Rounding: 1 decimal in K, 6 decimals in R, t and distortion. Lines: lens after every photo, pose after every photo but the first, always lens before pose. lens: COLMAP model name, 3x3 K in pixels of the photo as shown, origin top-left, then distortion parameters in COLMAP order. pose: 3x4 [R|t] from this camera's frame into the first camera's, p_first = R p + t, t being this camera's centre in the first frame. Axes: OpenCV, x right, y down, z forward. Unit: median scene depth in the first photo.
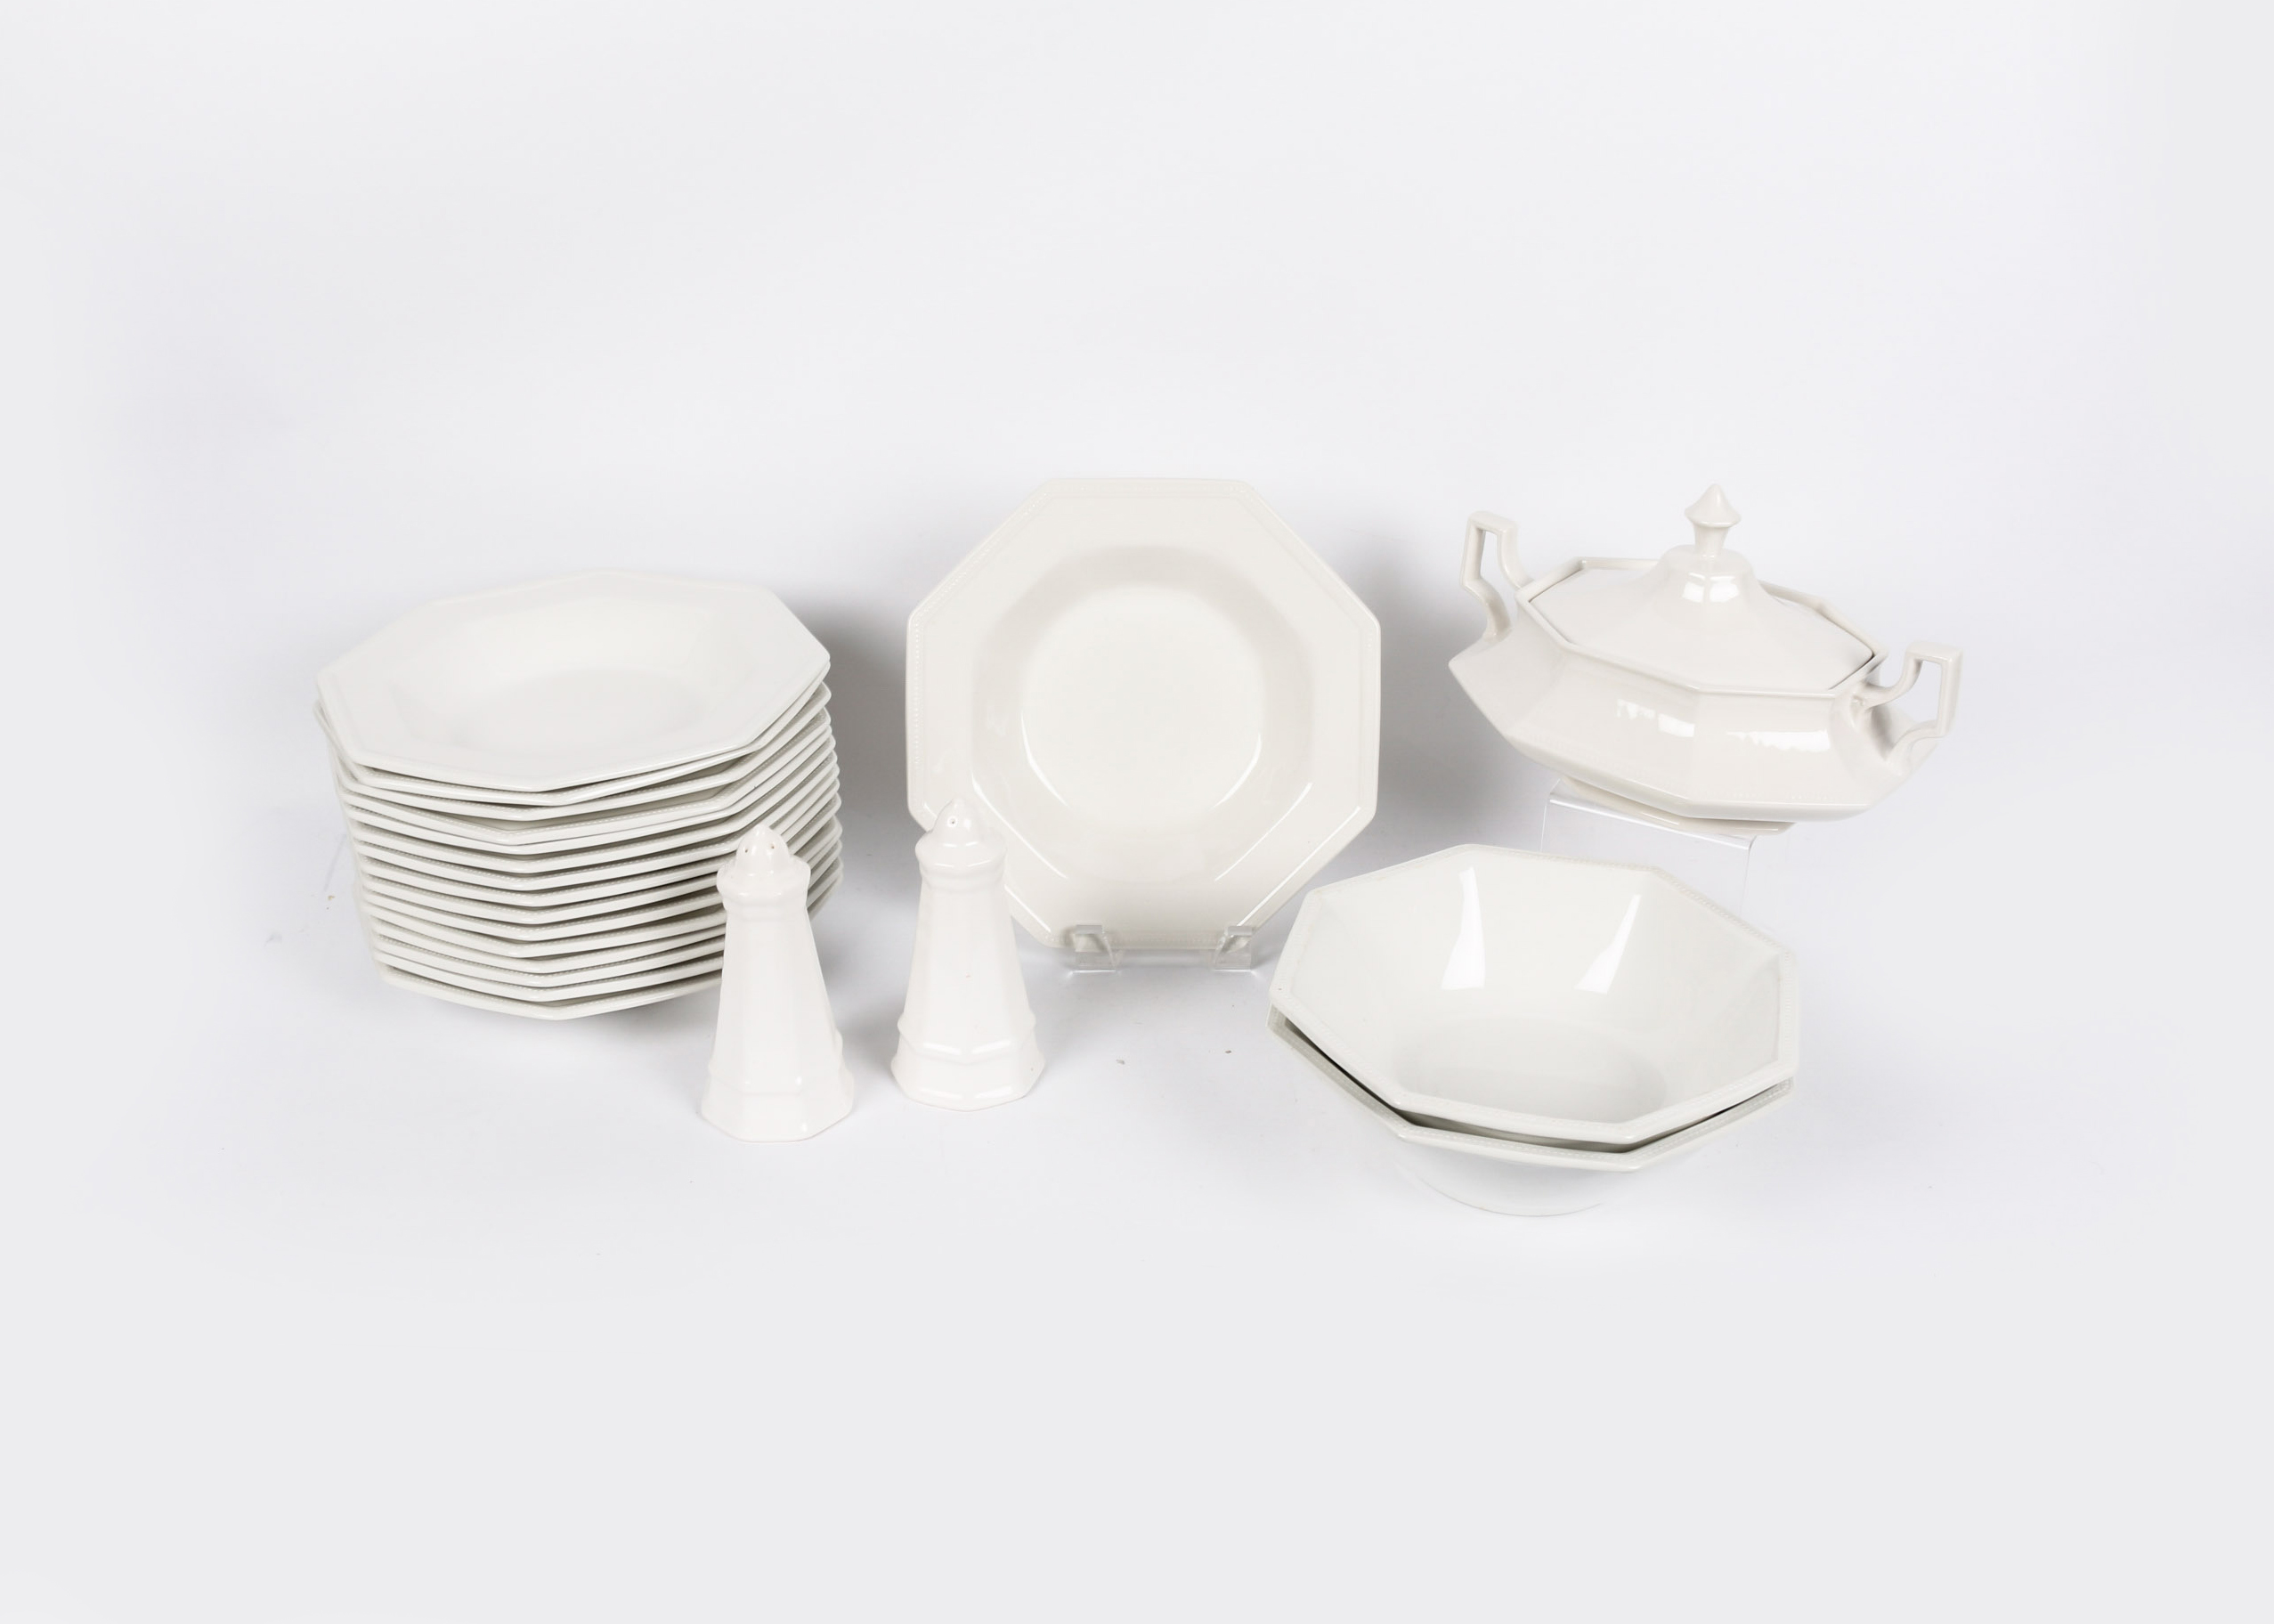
lens RADIAL K [[2166.8, 0, 1134.5], [0, 2166.8, 887.8], [0, 0, 1]] dist [-0.004992, -0.000461]
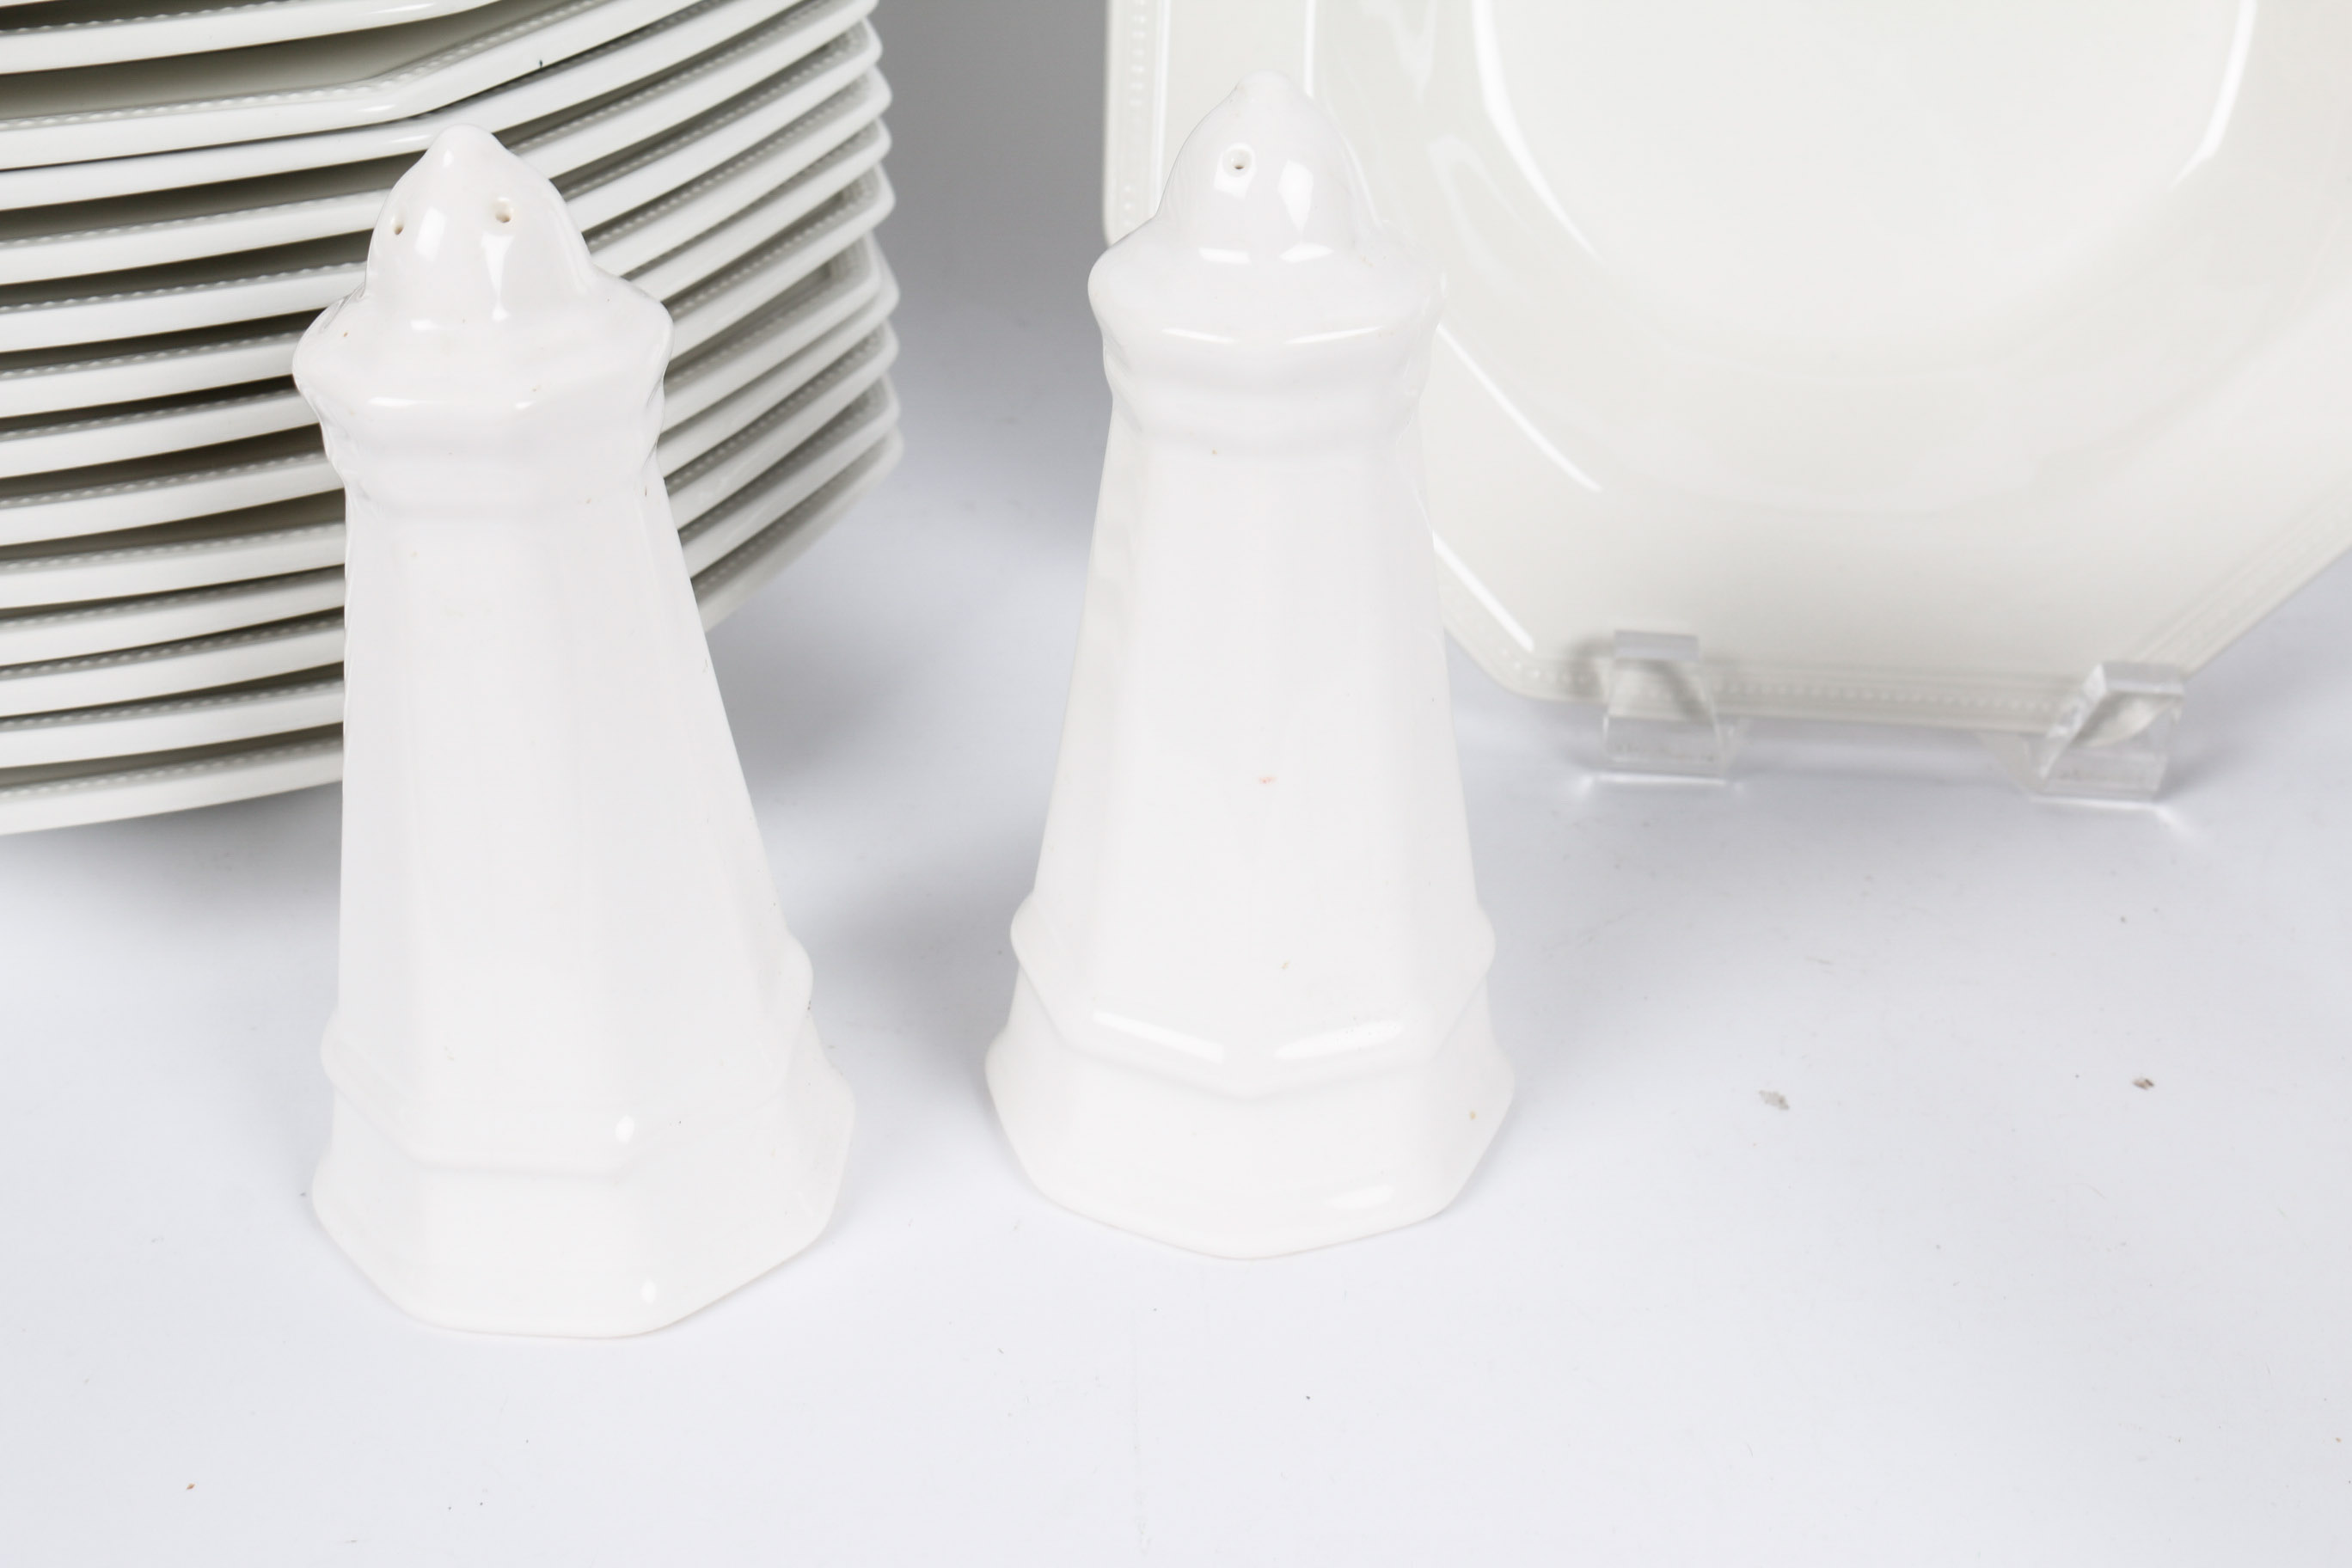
lens RADIAL K [[2904.0, 0, 1176.0], [0, 2904.0, 784.0], [0, 0, 1]] dist [-0.009431, -0.006416]
pose [[0.992580, 0.059169, -0.106227, -0.047402], [-0.053628, 0.997084, 0.054285, 0.021318], [0.109129, -0.048185, 0.992859, 0.612601]]
